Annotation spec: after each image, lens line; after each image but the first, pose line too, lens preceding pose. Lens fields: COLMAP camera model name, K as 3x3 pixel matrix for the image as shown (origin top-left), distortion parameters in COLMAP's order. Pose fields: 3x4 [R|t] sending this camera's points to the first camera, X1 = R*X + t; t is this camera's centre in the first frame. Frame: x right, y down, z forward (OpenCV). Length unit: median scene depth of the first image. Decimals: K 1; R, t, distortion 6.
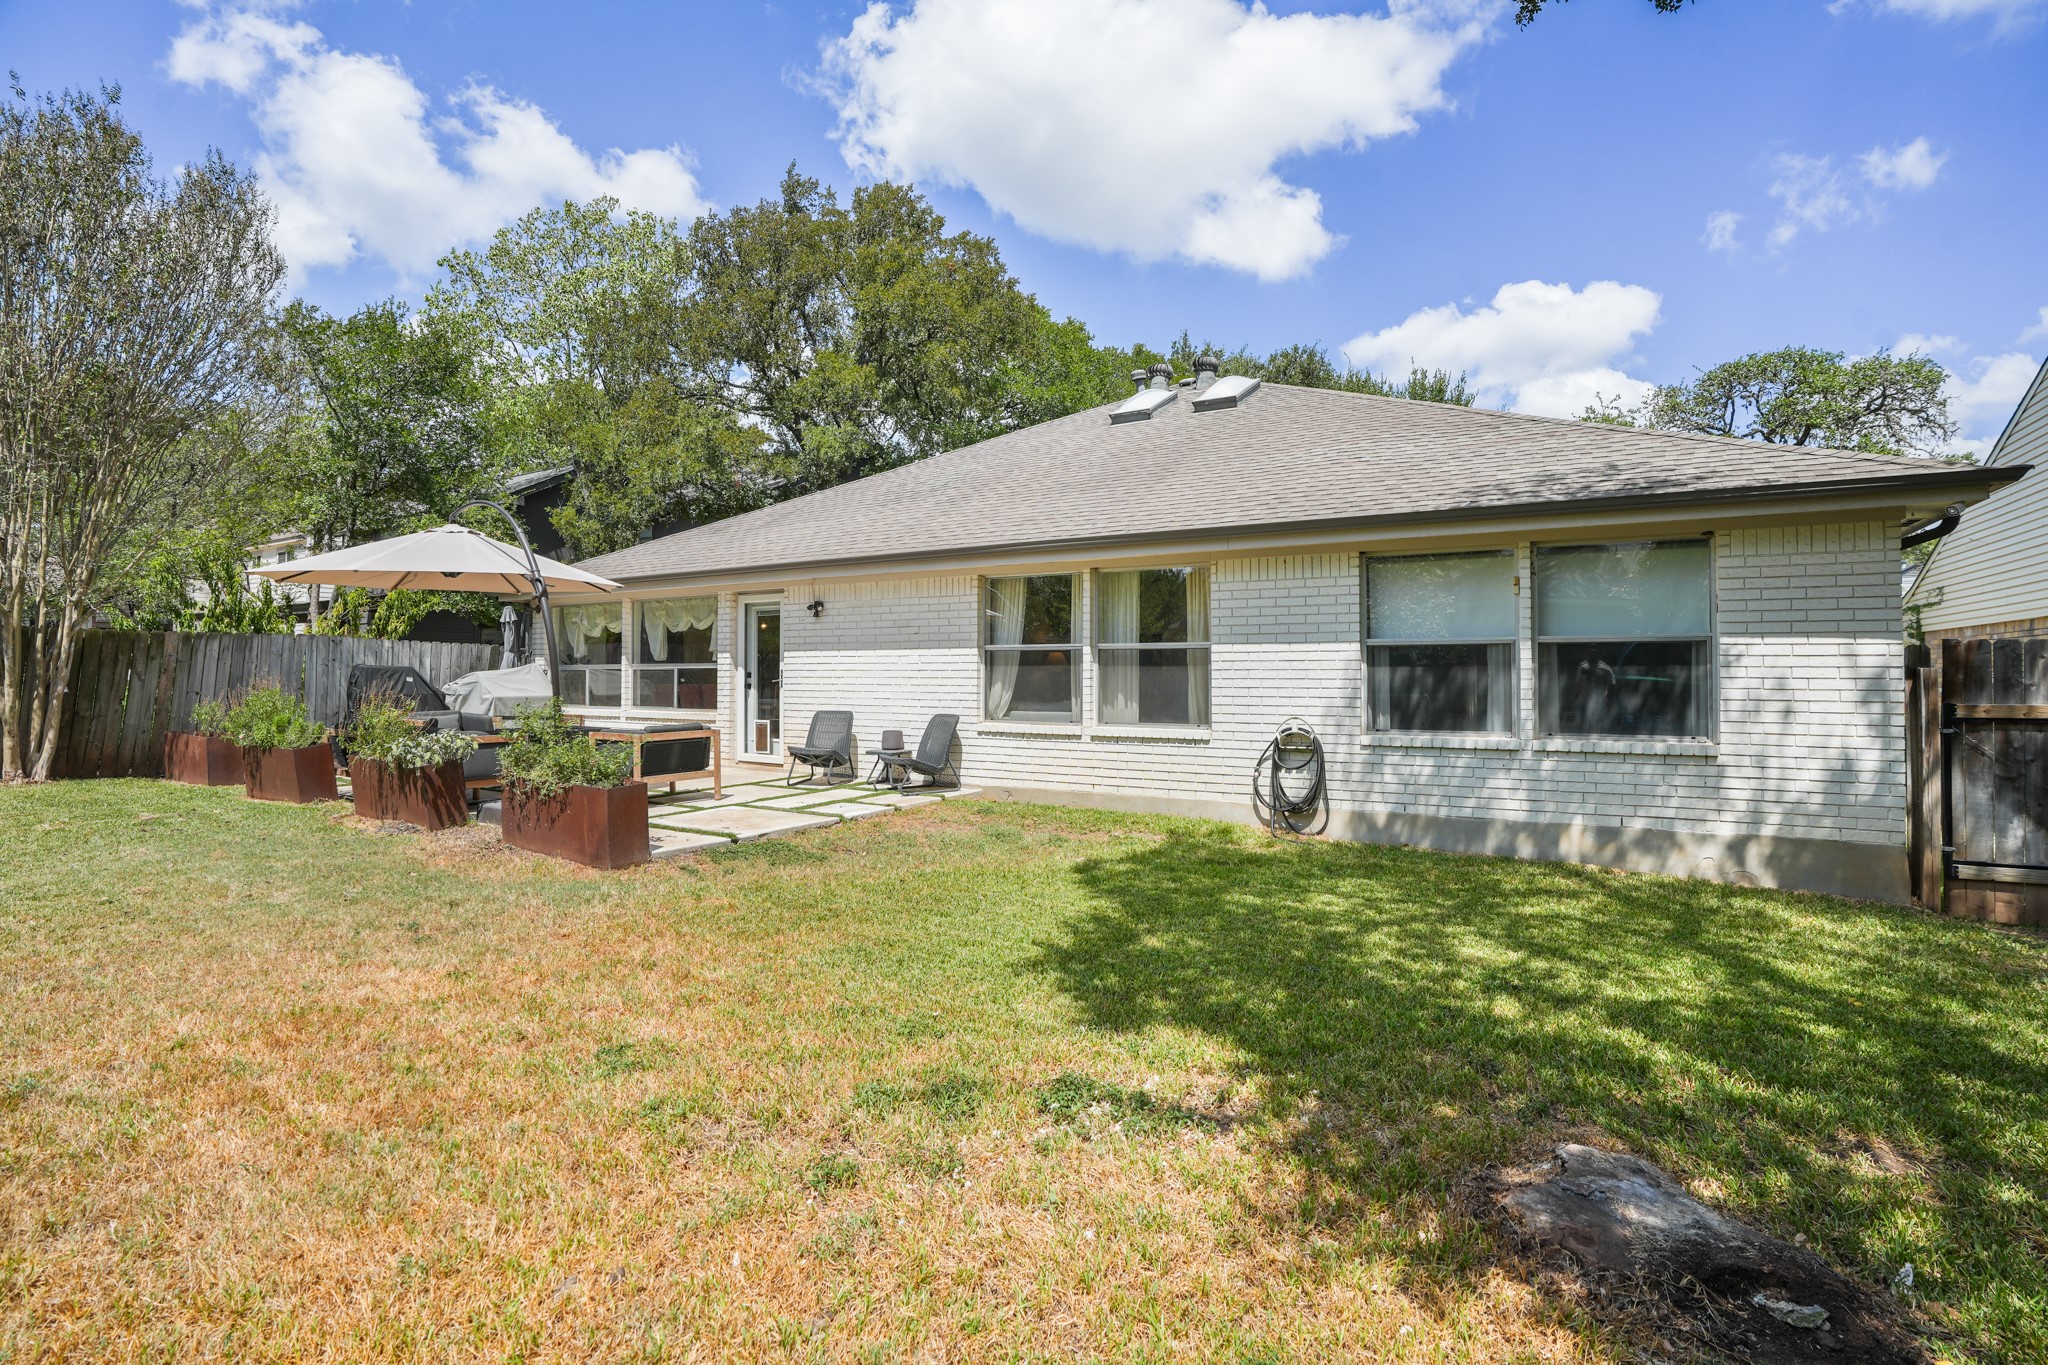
lens RADIAL K [[932.8, 0, 1024.4], [0, 932.8, 676.0], [0, 0, 1]] dist [-0.004418, 0.001639]
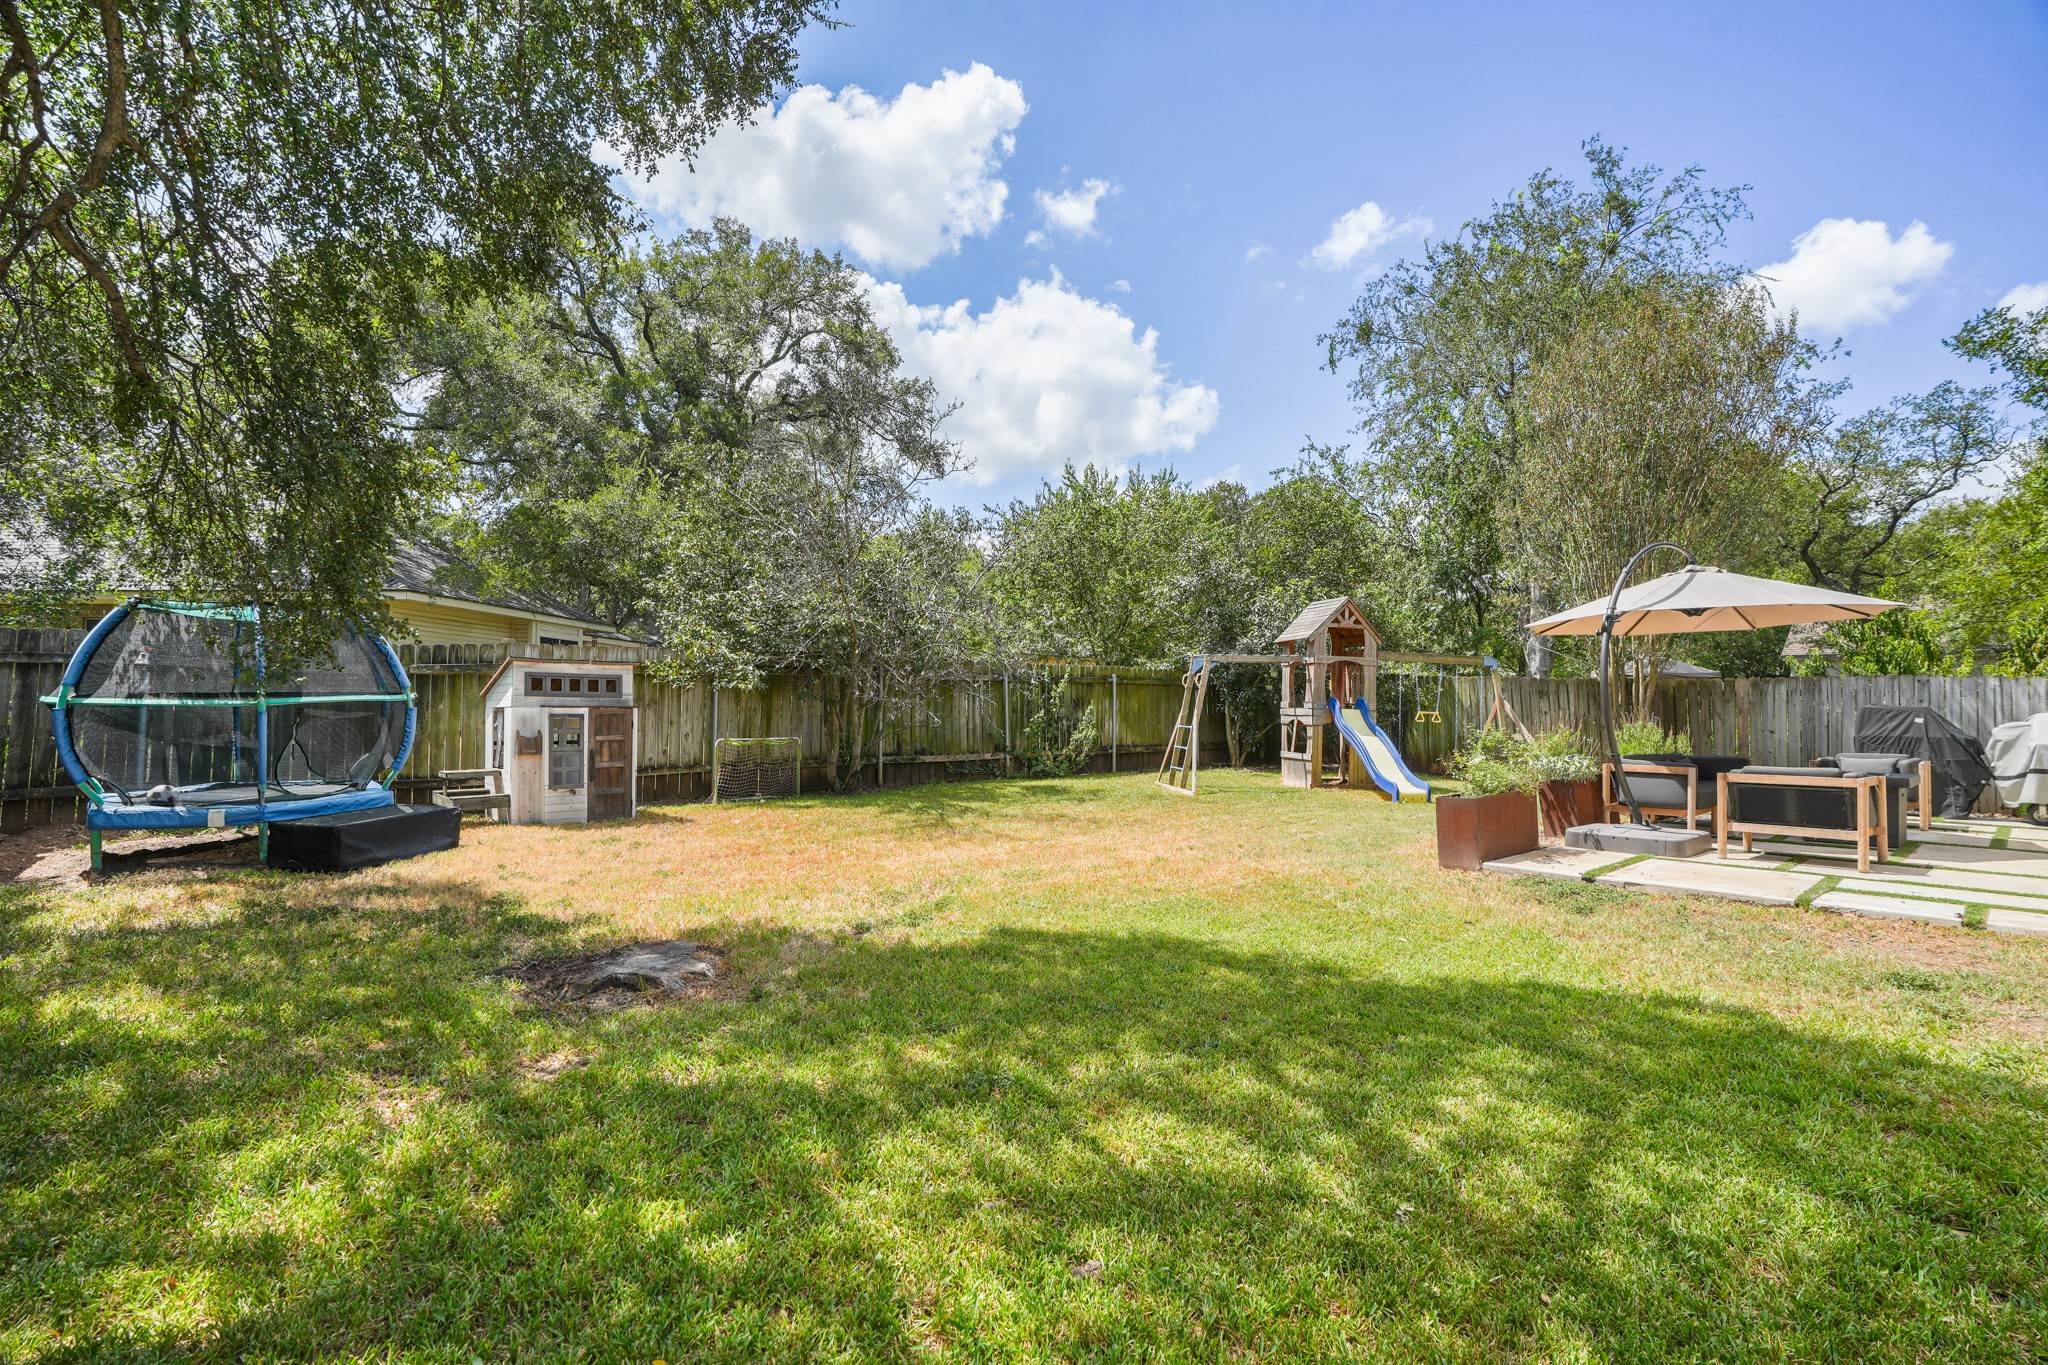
lens RADIAL K [[932.8, 0, 1019.5], [0, 932.8, 690.1], [0, 0, 1]] dist [-0.004418, 0.001639]
pose [[-0.315519, -0.031424, -0.948399, 1.289667], [-0.020096, 0.999449, -0.026430, 0.043267], [0.948706, 0.010720, -0.315977, 1.324264]]
